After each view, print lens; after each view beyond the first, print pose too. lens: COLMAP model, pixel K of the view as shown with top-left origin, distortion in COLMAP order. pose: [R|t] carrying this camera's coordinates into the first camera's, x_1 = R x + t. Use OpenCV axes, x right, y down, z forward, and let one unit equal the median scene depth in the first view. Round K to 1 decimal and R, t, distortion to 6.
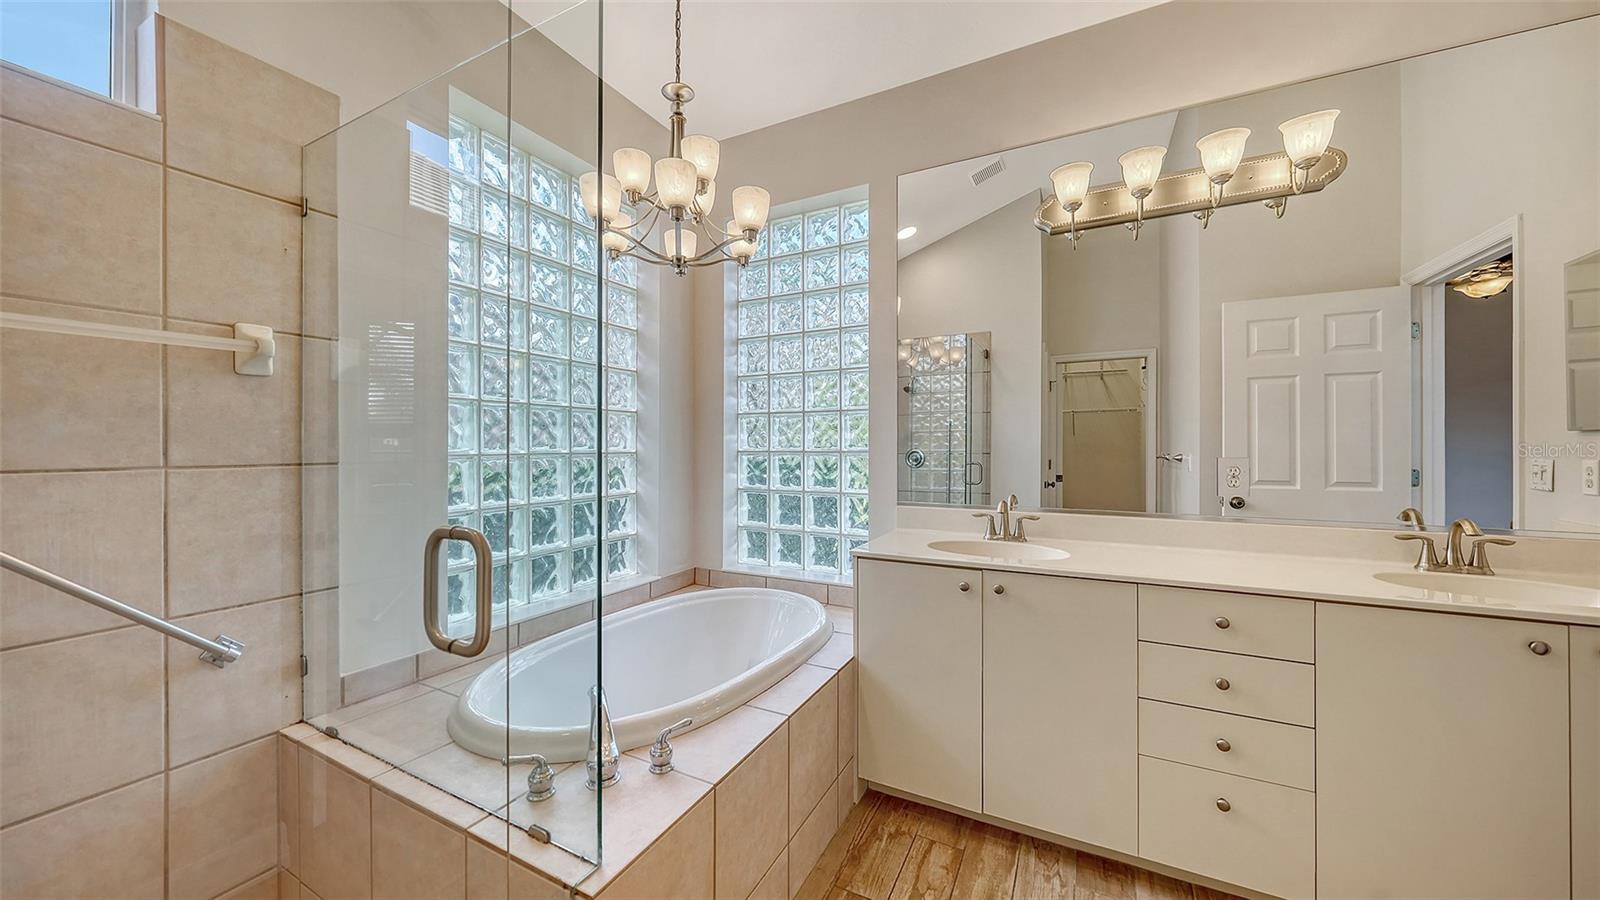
lens RADIAL K [[557.1, 0, 801.1], [0, 557.1, 443.2], [0, 0, 1]] dist [-0.003725, 0.000305]
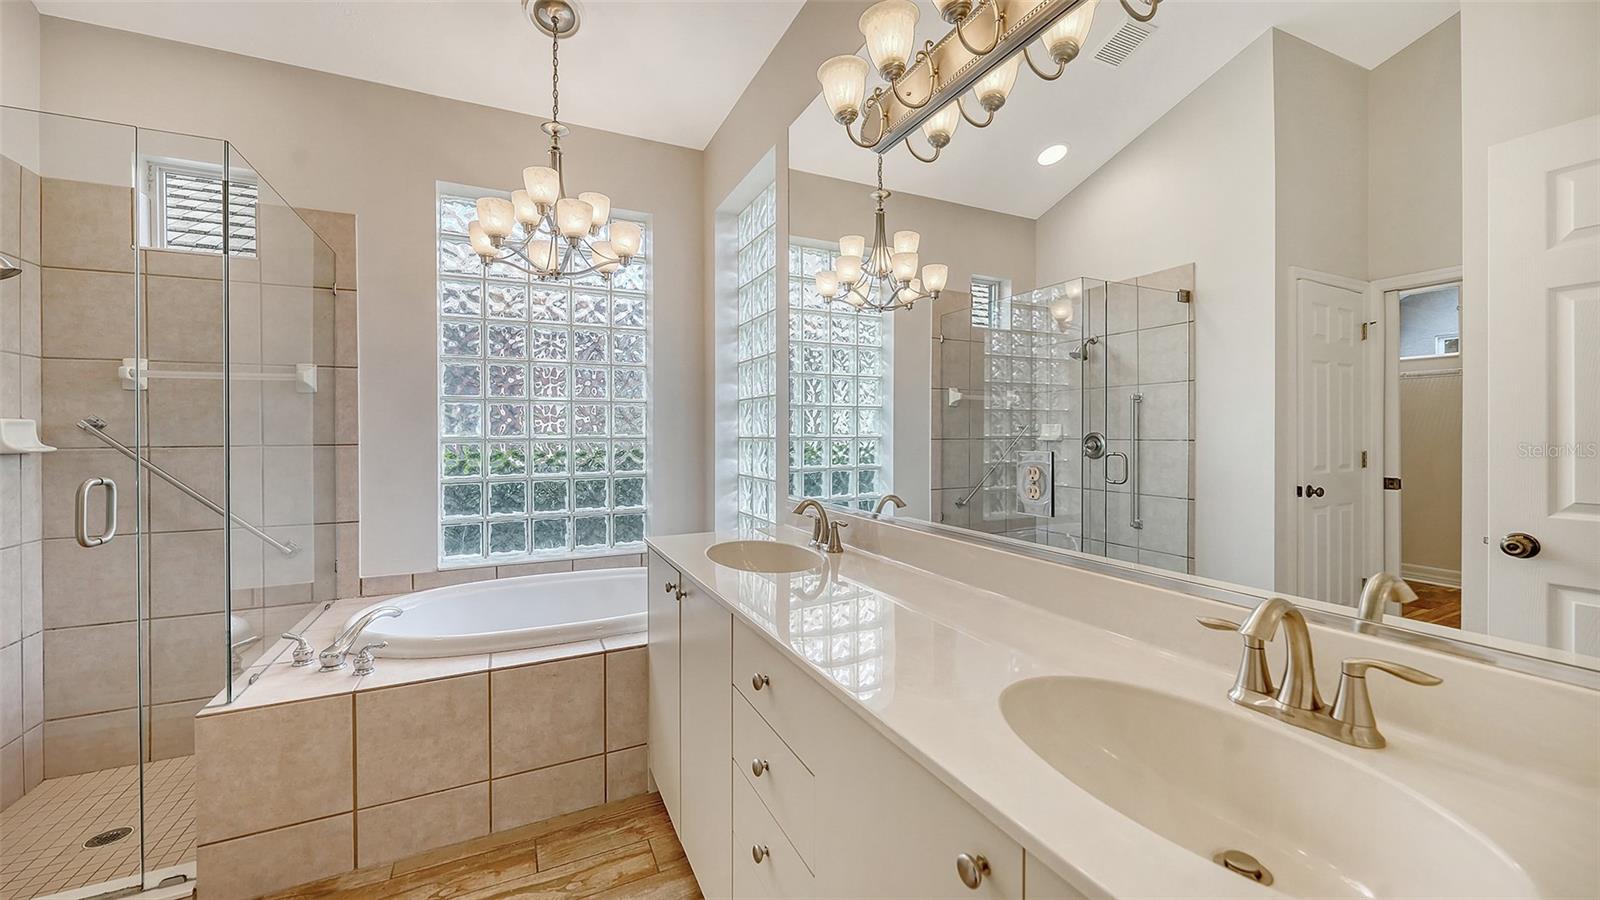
lens RADIAL K [[590.1, 0, 804.3], [0, 590.1, 430.8], [0, 0, 1]] dist [-0.003107, -0.000358]
pose [[0.799735, -0.002986, -0.600346, 1.078540], [0.007064, 0.999965, 0.004437, -0.001912], [0.600312, -0.007789, 0.799728, 0.371333]]
